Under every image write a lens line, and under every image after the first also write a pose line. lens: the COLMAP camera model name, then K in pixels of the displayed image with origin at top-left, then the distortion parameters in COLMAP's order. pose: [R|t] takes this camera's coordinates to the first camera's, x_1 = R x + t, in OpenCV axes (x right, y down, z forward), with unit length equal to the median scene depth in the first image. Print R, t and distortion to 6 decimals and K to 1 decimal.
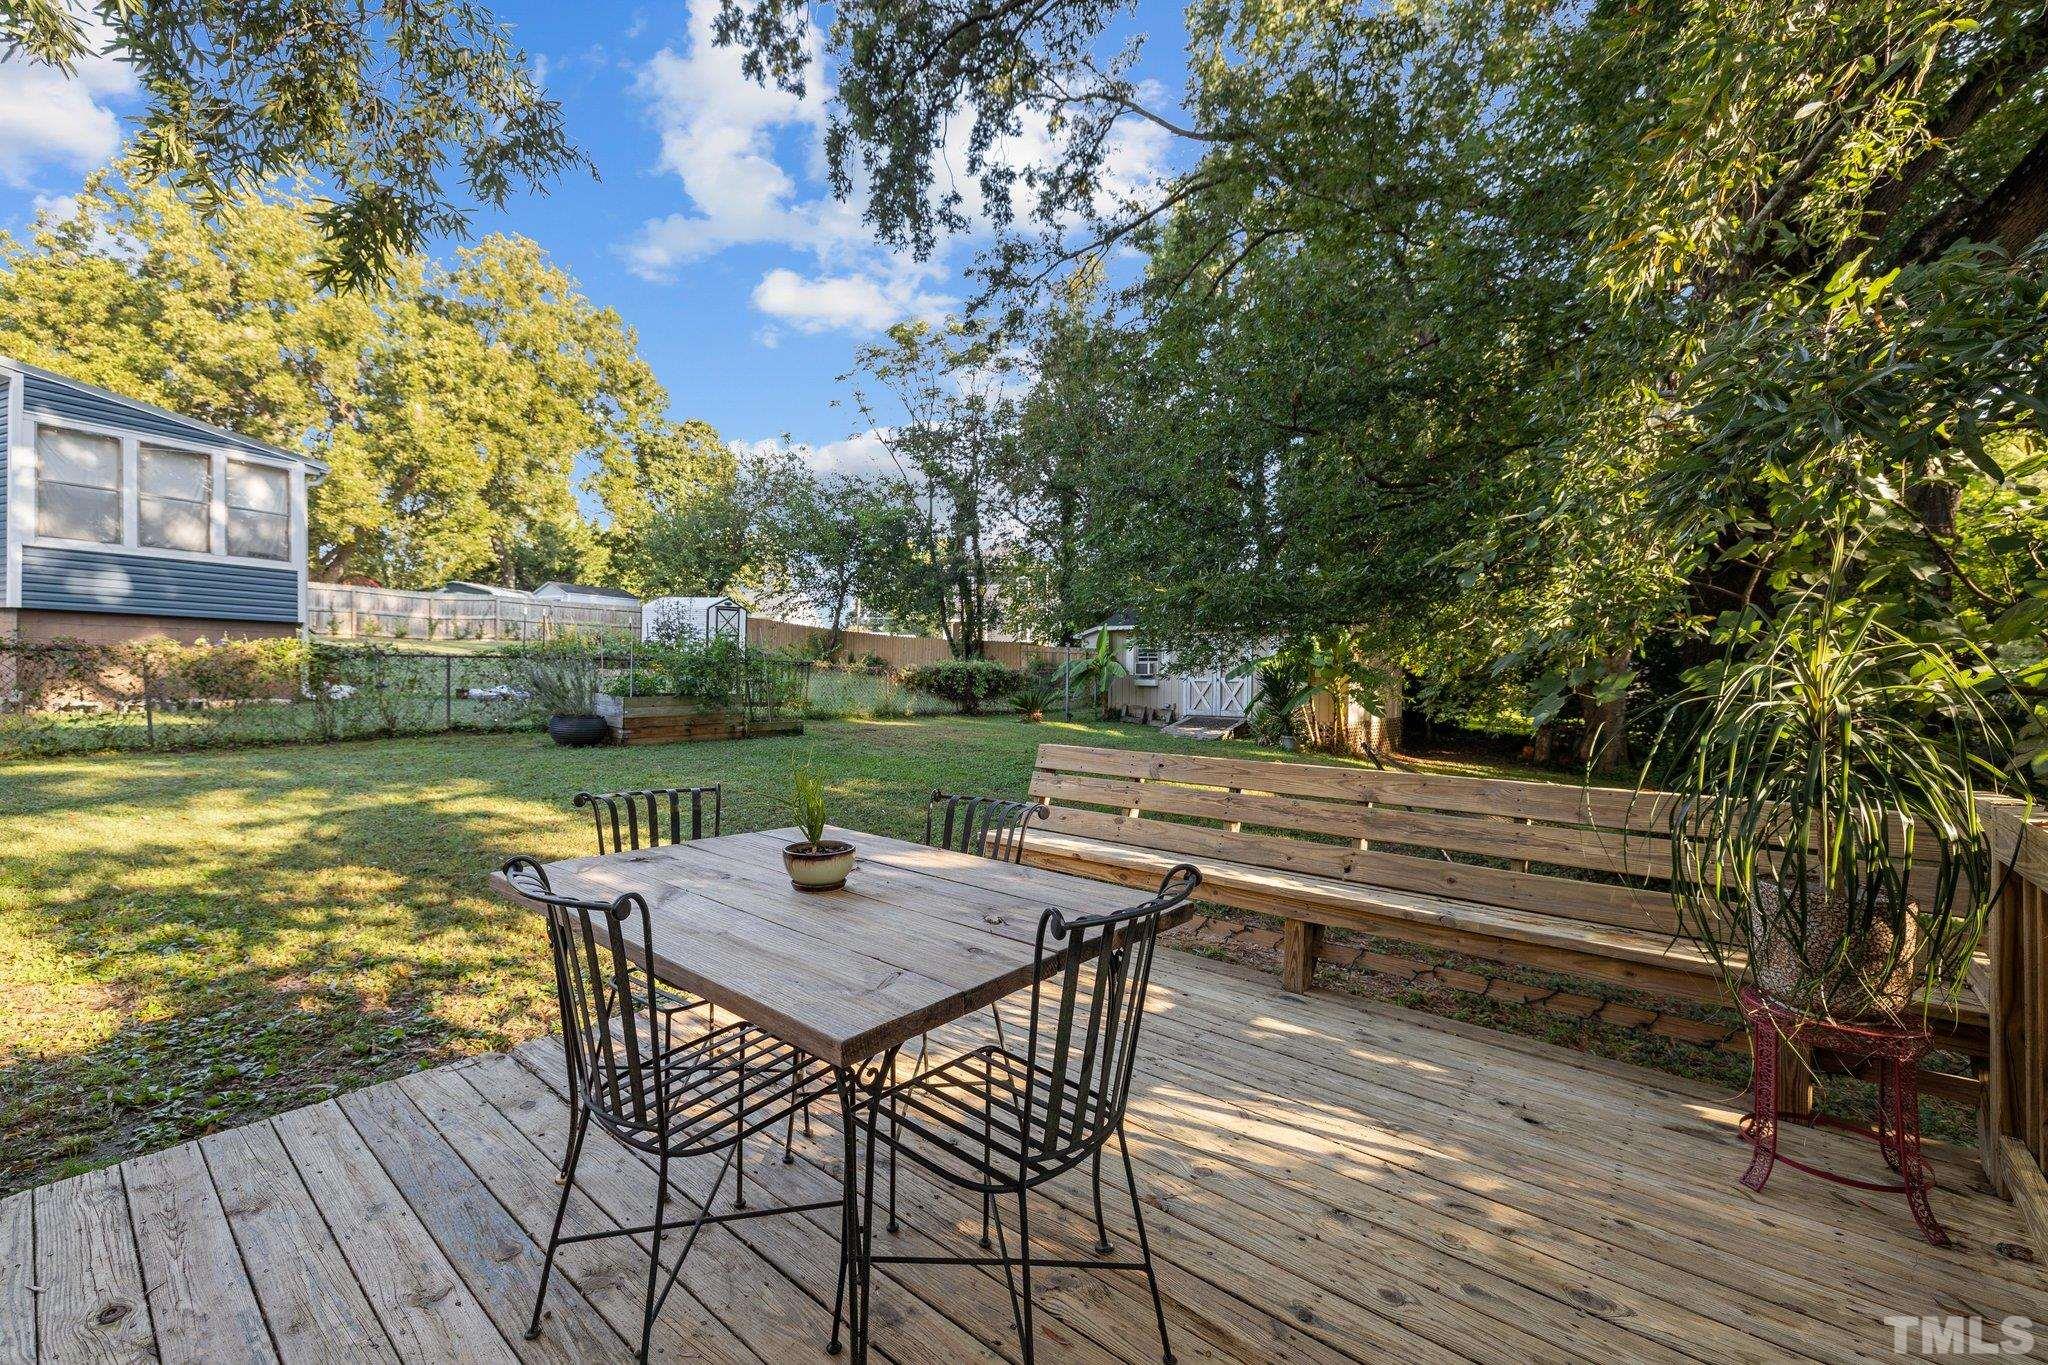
lens RADIAL K [[837.3, 0, 1024.6], [0, 837.3, 721.5], [0, 0, 1]] dist [0.000322, -0.000024]
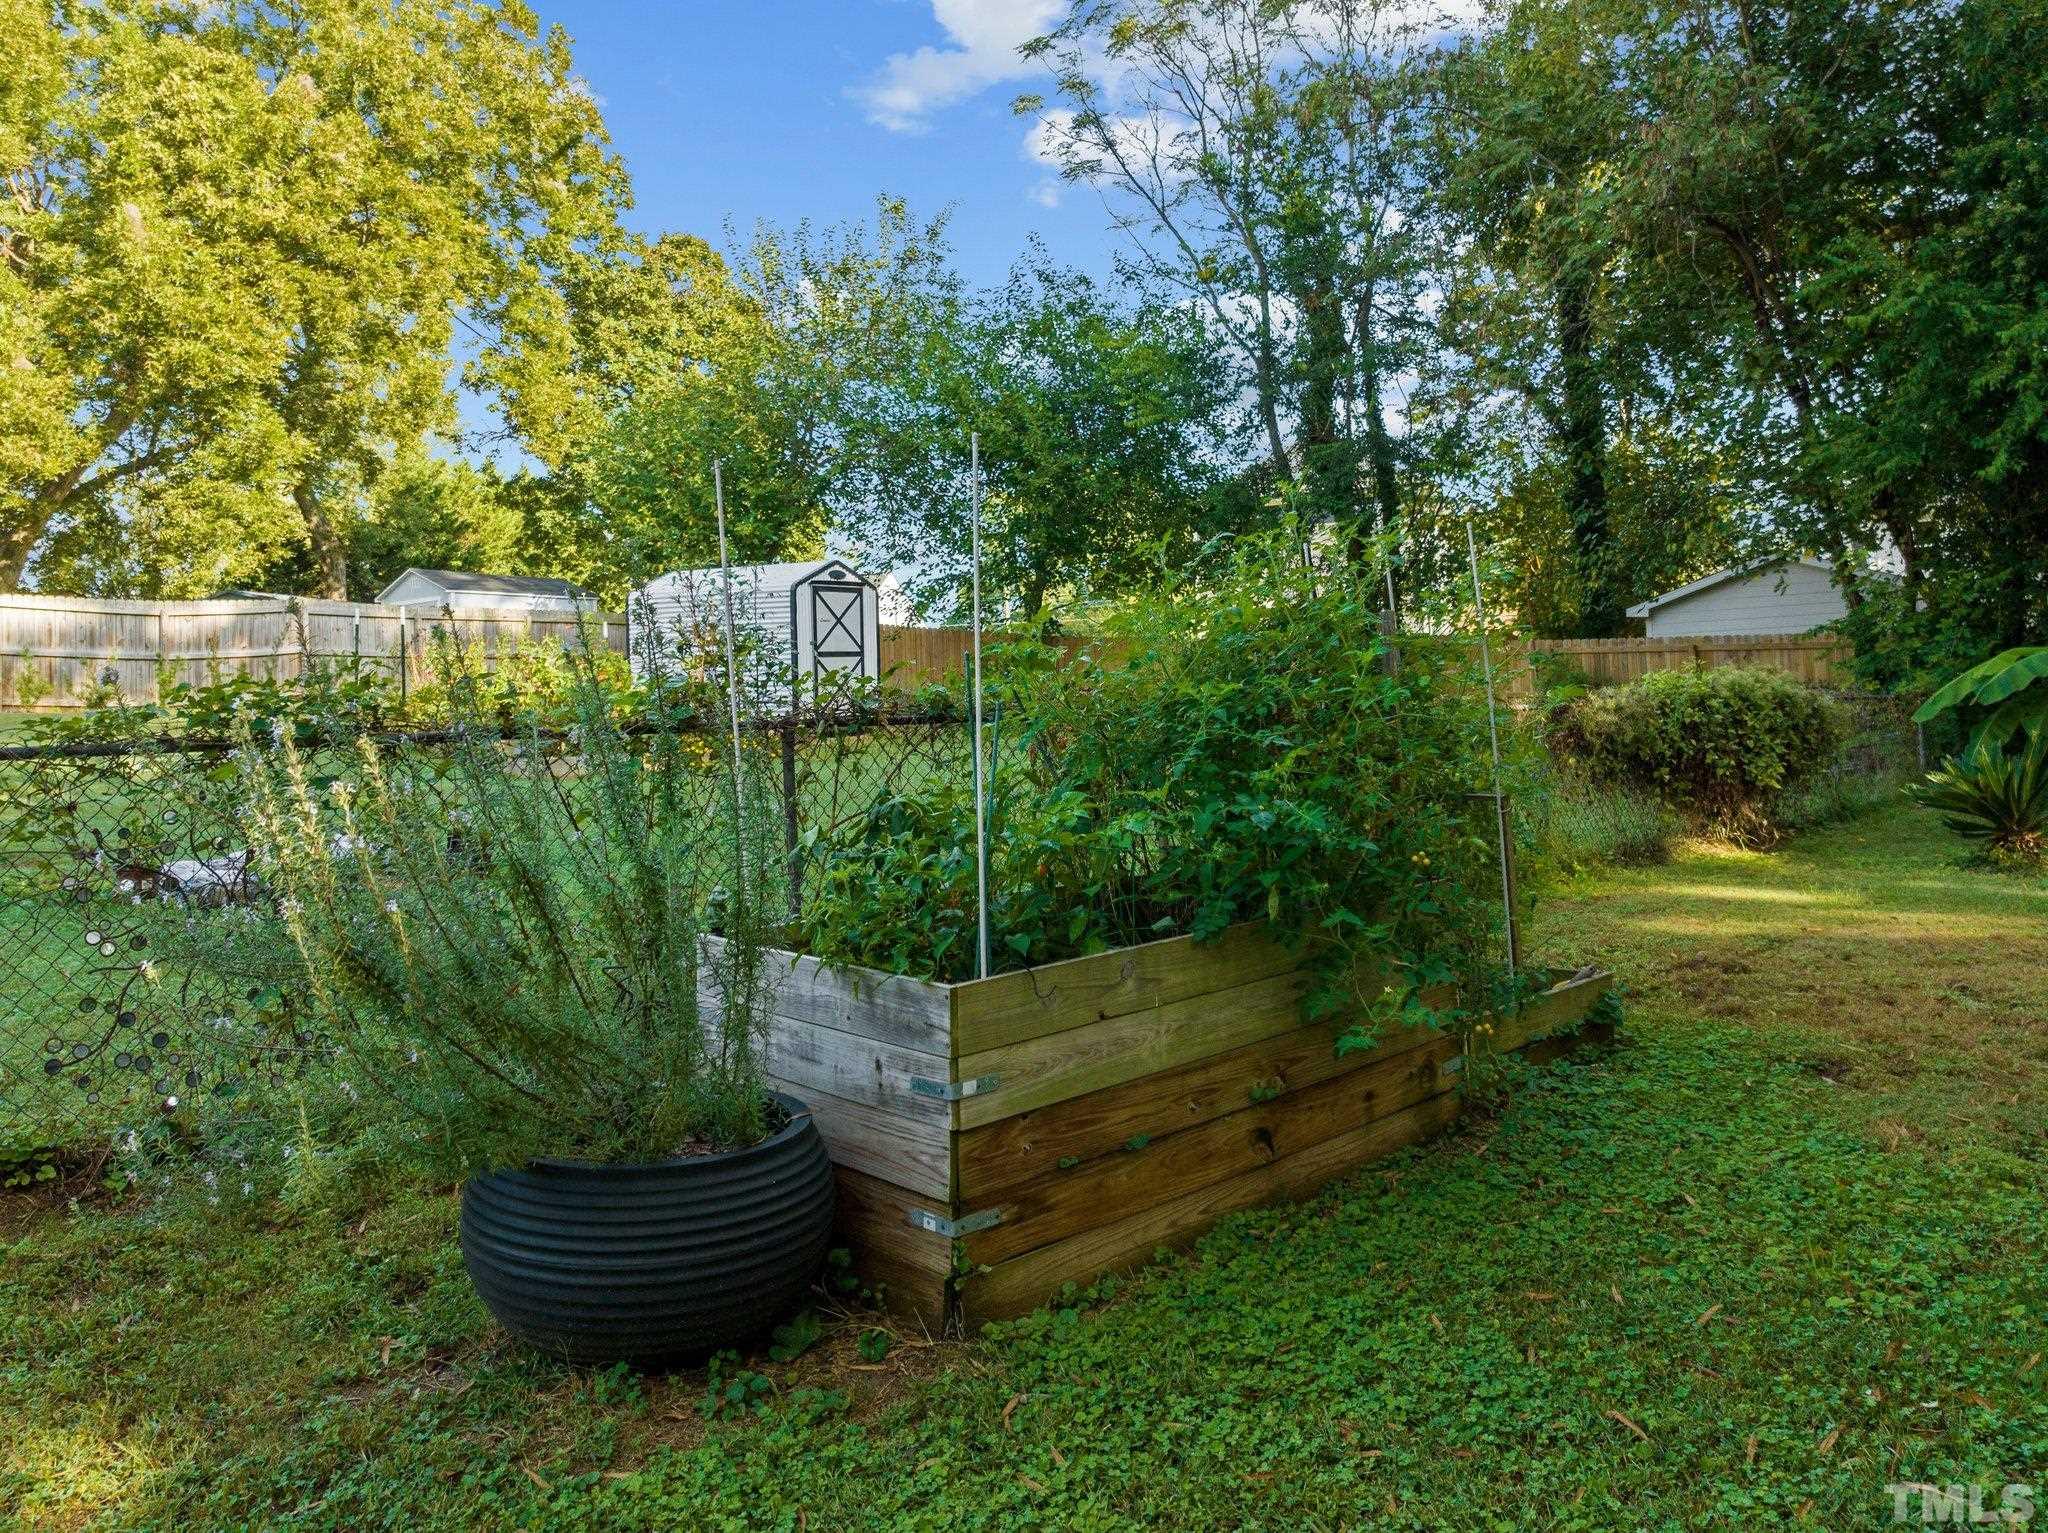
lens RADIAL K [[1422.8, 0, 1024.0], [0, 1422.8, 766.5], [0, 0, 1]] dist [-0.004119, -0.035711]
pose [[0.992580, -0.051070, -0.110350, -0.150318], [0.048247, 0.998440, -0.028104, -0.020047], [0.111613, 0.022572, 0.993495, 0.260562]]
